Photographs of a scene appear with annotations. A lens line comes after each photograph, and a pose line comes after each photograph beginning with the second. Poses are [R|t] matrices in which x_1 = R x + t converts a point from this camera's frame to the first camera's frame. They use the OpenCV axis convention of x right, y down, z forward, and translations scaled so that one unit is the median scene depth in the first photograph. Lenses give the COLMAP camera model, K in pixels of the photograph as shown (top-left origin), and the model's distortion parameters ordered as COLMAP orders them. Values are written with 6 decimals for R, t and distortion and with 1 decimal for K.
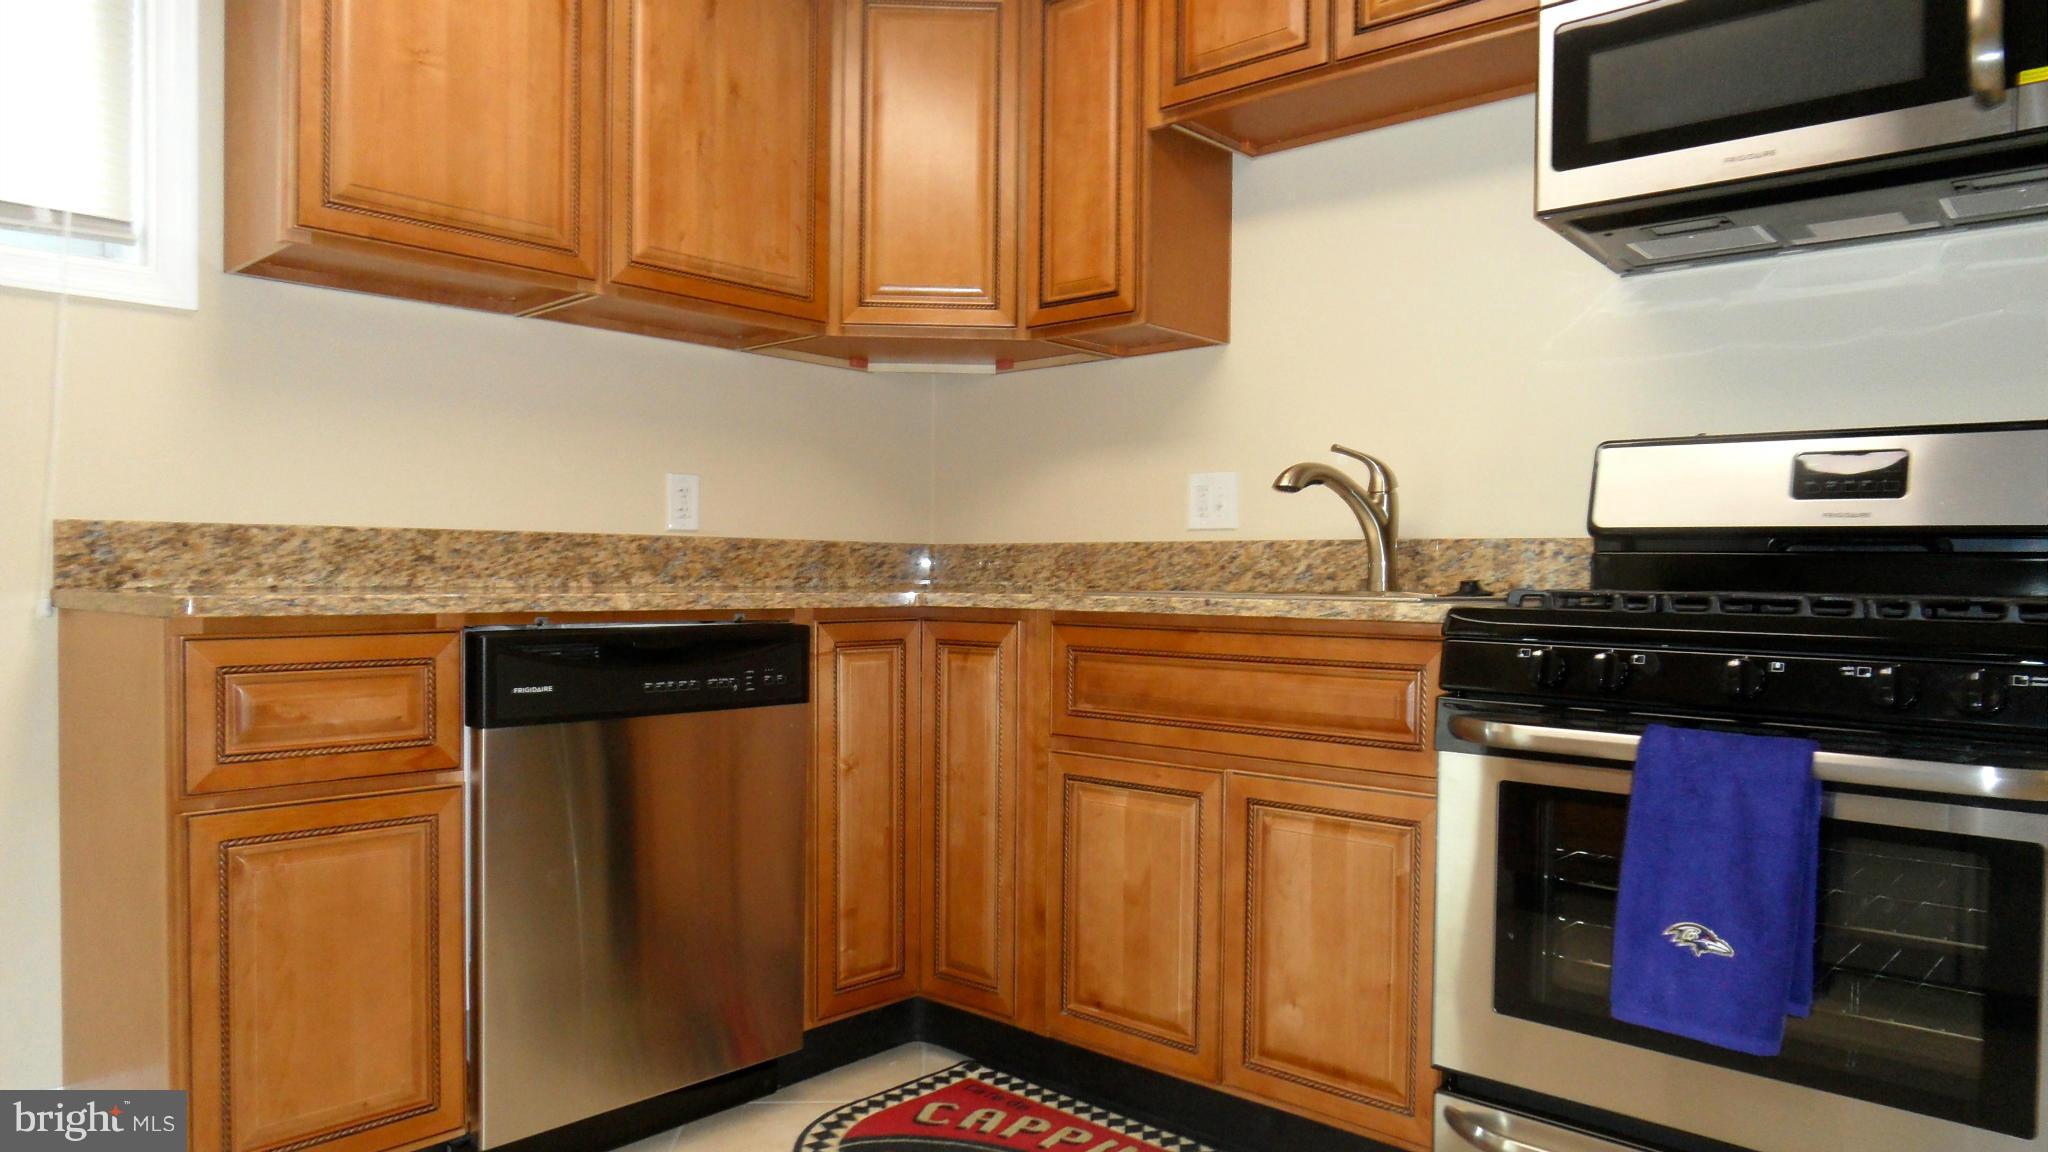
lens RADIAL K [[1364.5, 0, 1021.2], [0, 1364.5, 567.6], [0, 0, 1]] dist [-0.008049, -0.001534]
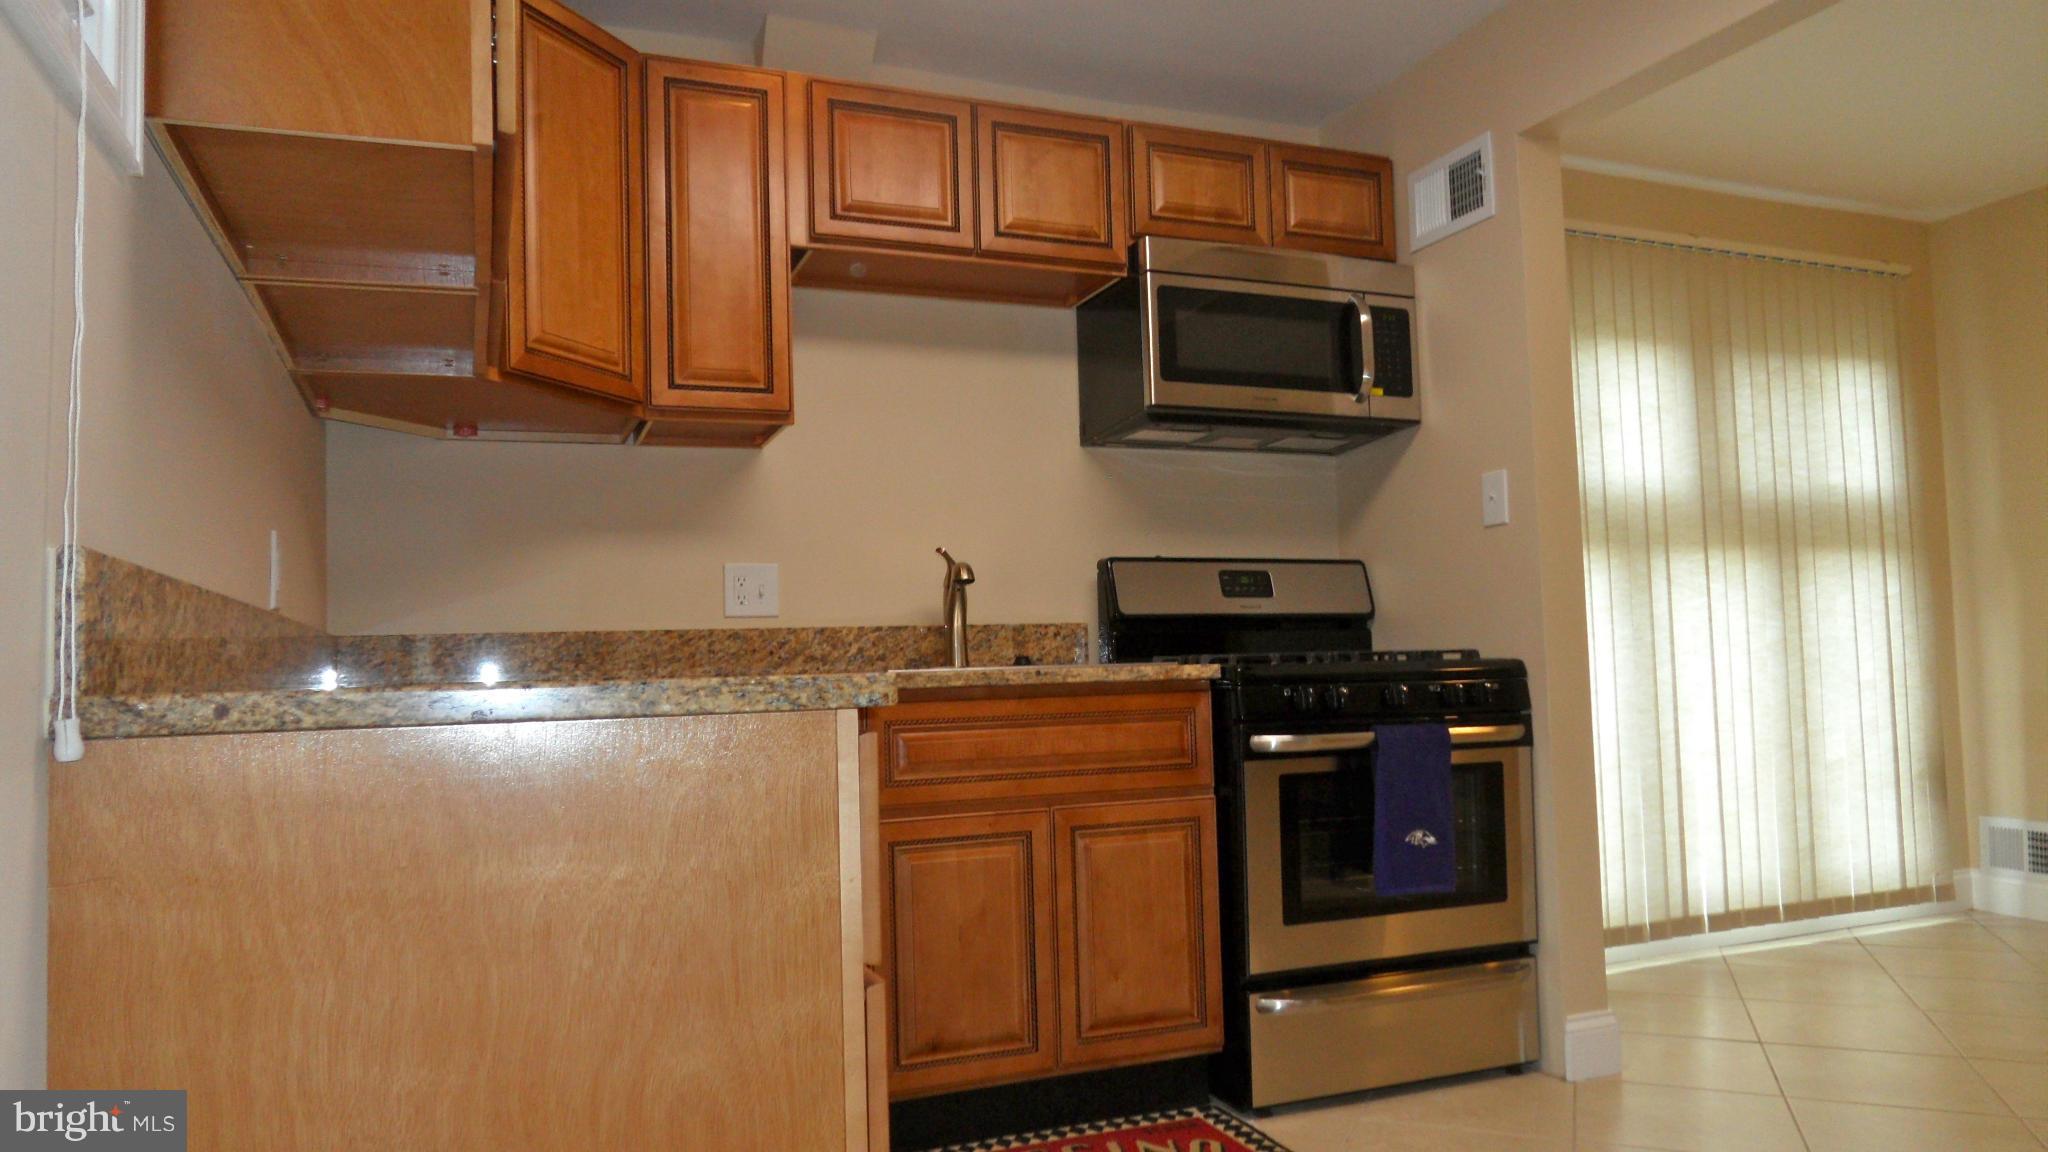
lens RADIAL K [[1337.9, 0, 1028.6], [0, 1337.9, 554.3], [0, 0, 1]] dist [-0.004558, -0.000757]
pose [[0.431182, 0.050013, 0.900878, -0.838121], [0.029383, 0.997155, -0.069421, 0.001997], [-0.901786, 0.056404, 0.428486, 0.420795]]
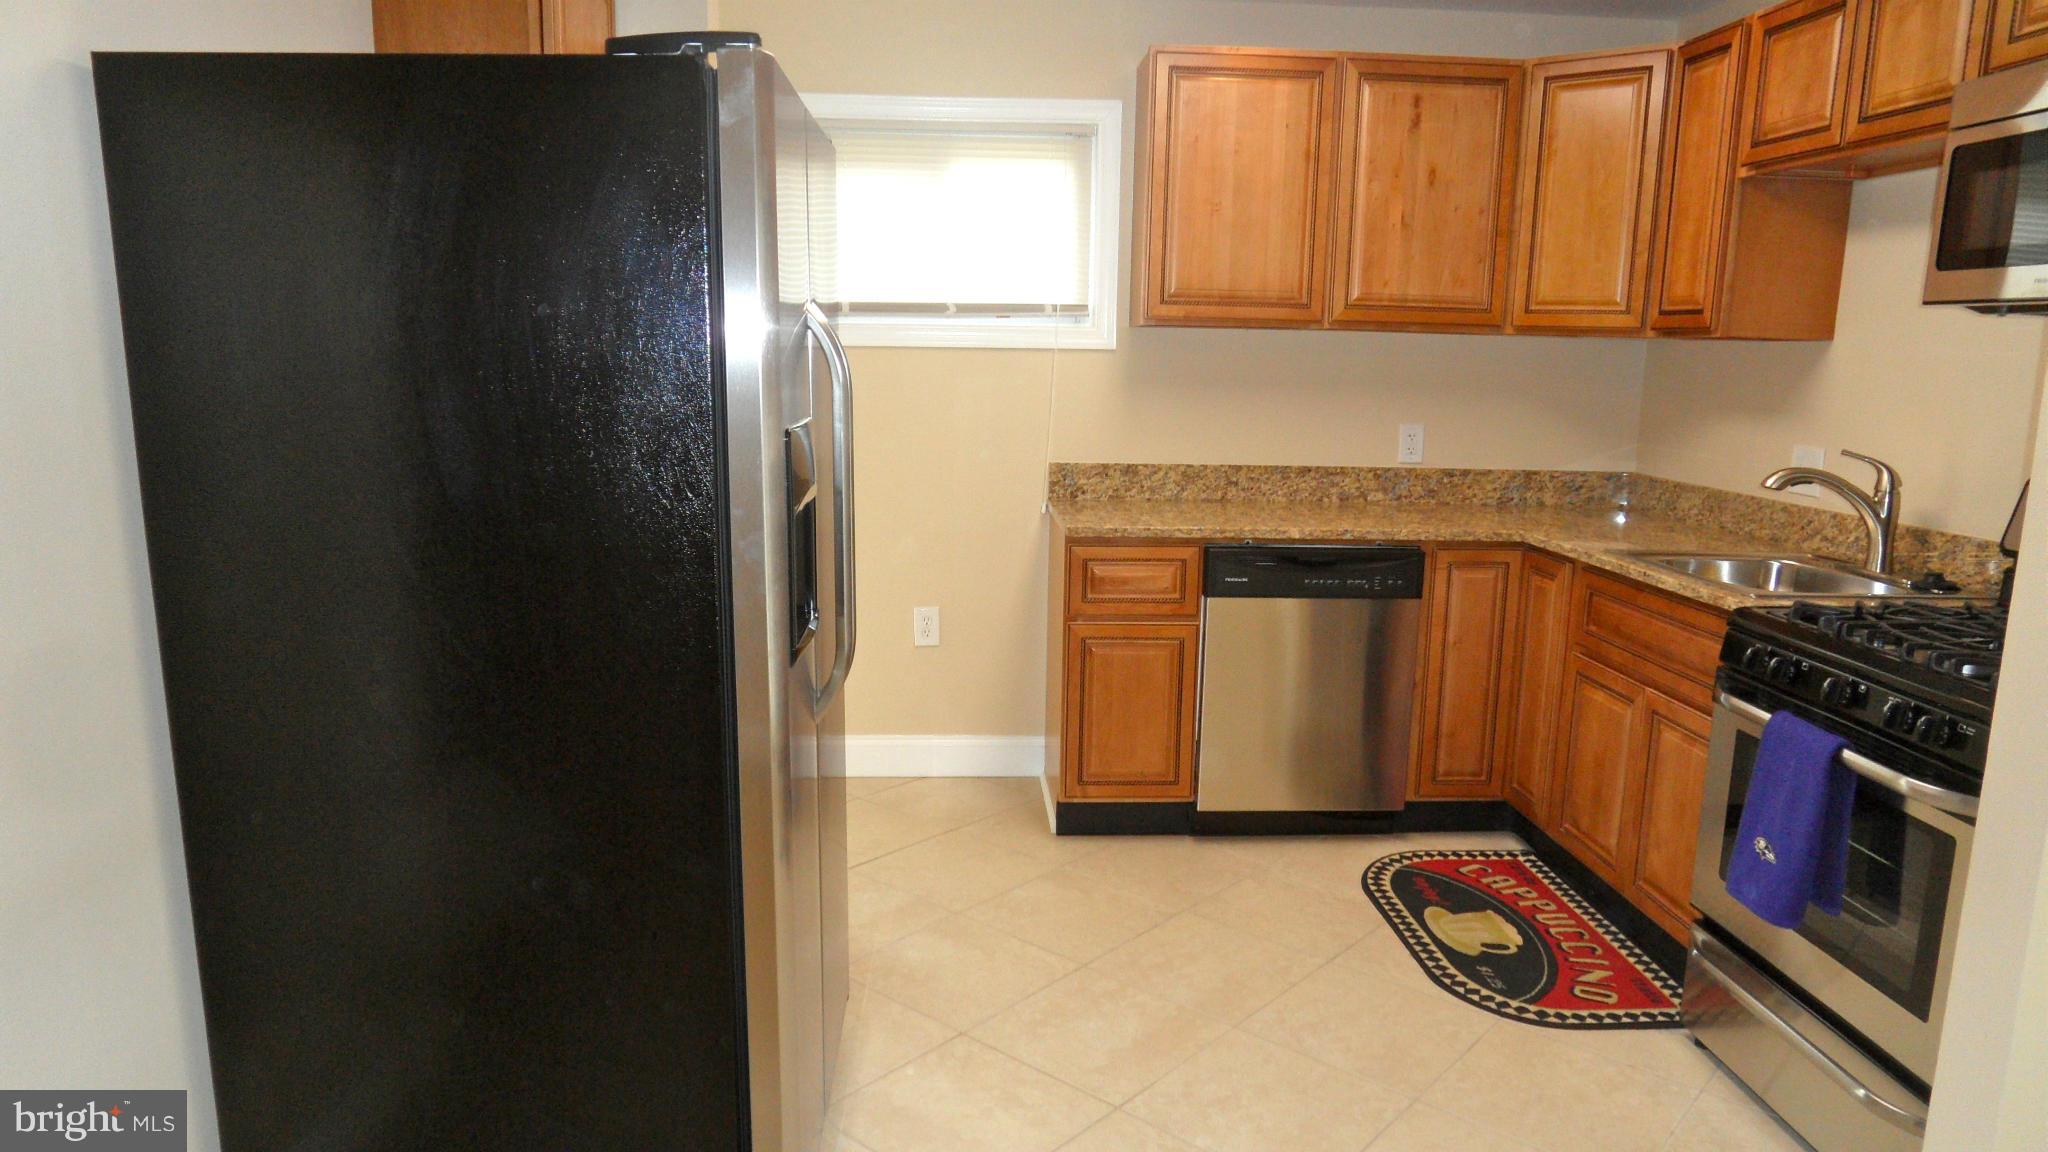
lens RADIAL K [[1364.5, 0, 1021.2], [0, 1364.5, 567.6], [0, 0, 1]] dist [-0.008049, -0.001534]
pose [[0.720946, 0.120633, -0.682411, 0.557519], [-0.013560, 0.986999, 0.160151, -0.175133], [0.692859, -0.106206, 0.713209, -0.413714]]
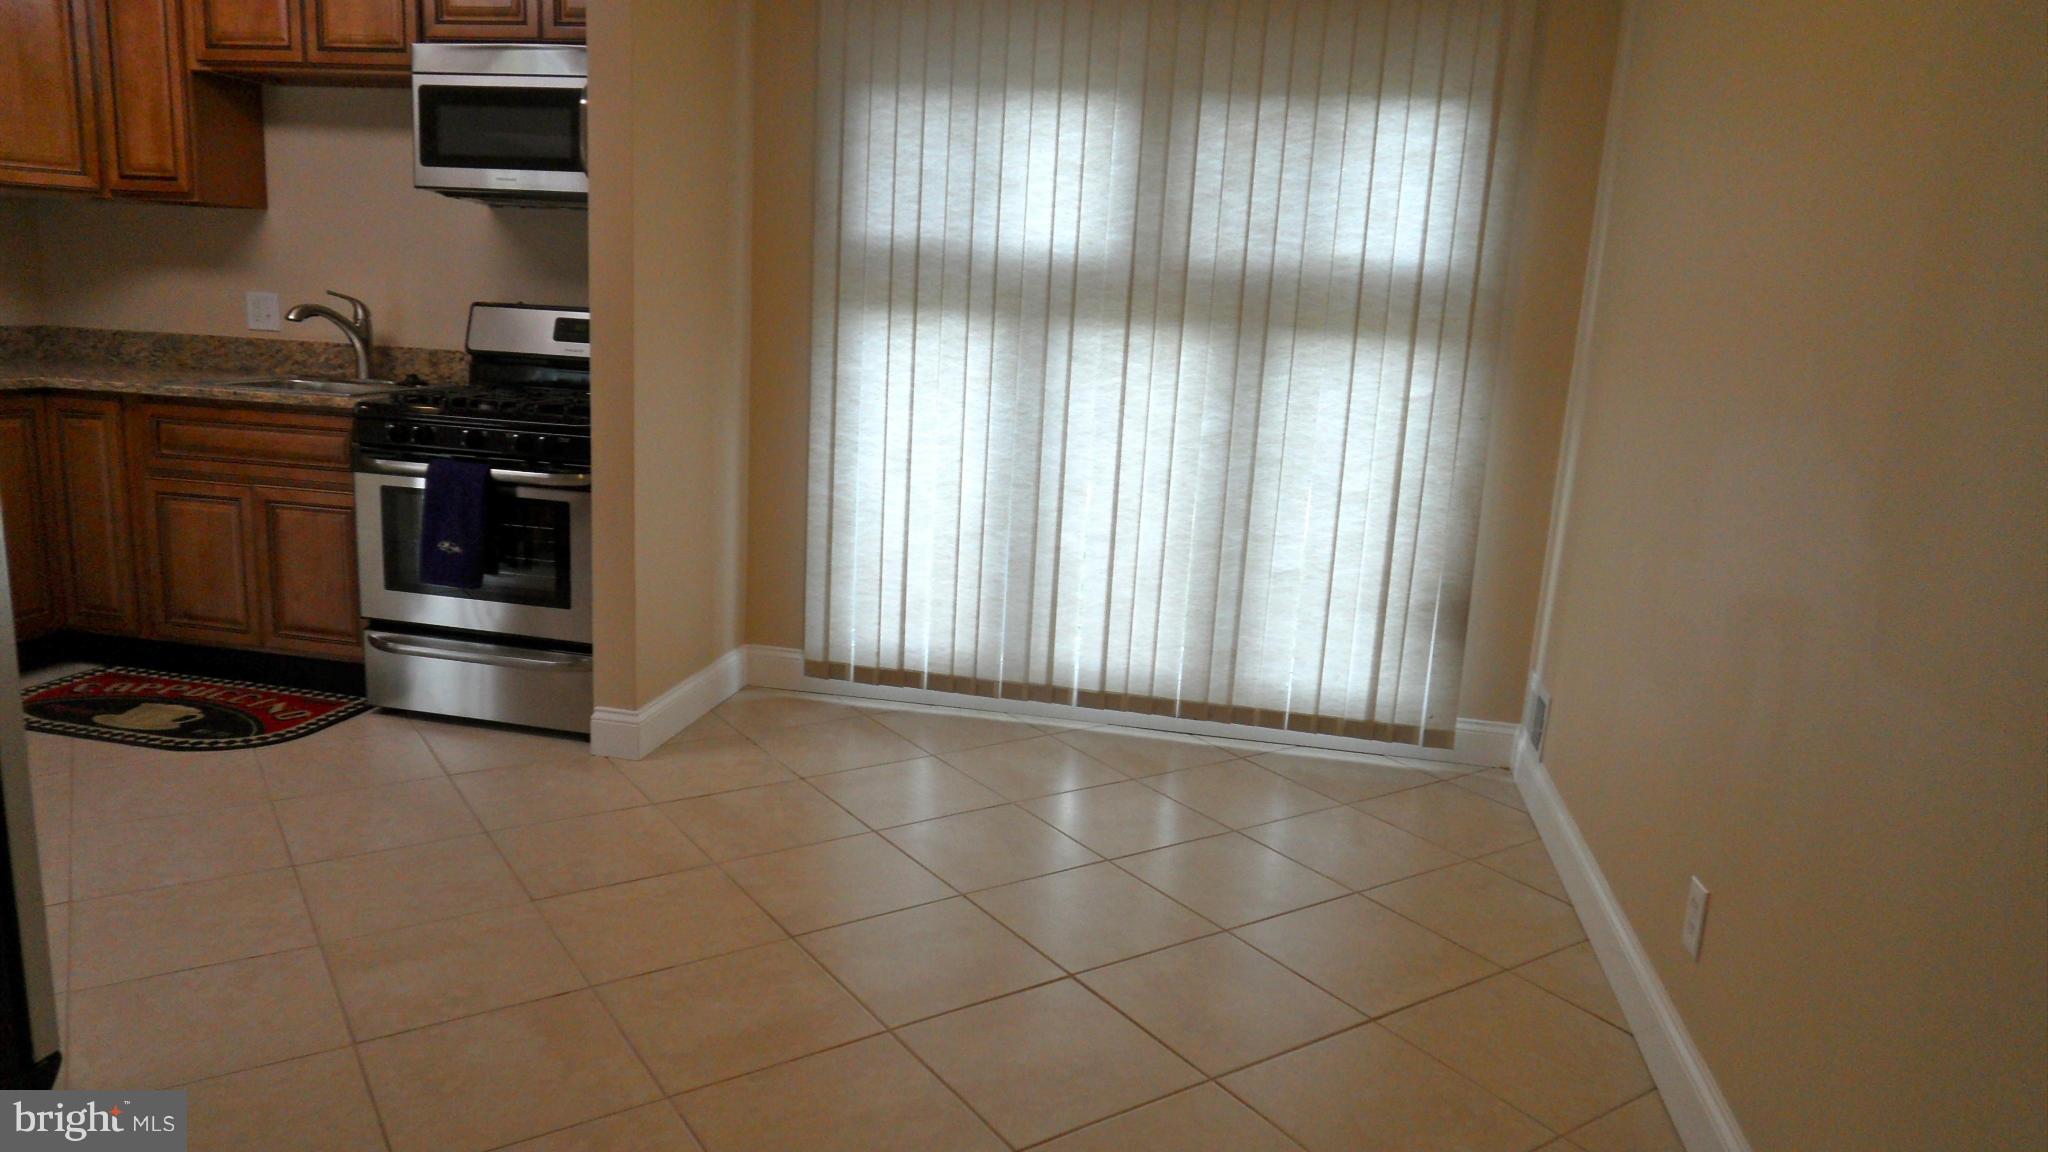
lens RADIAL K [[1360.7, 0, 984.3], [0, 1360.7, 576.6], [0, 0, 1]] dist [0.006025, 0.001819]
pose [[0.866287, -0.070900, 0.494490, 0.073472], [-0.040007, 0.976851, 0.210147, -0.135396], [-0.497943, -0.201830, 0.843397, -0.932649]]
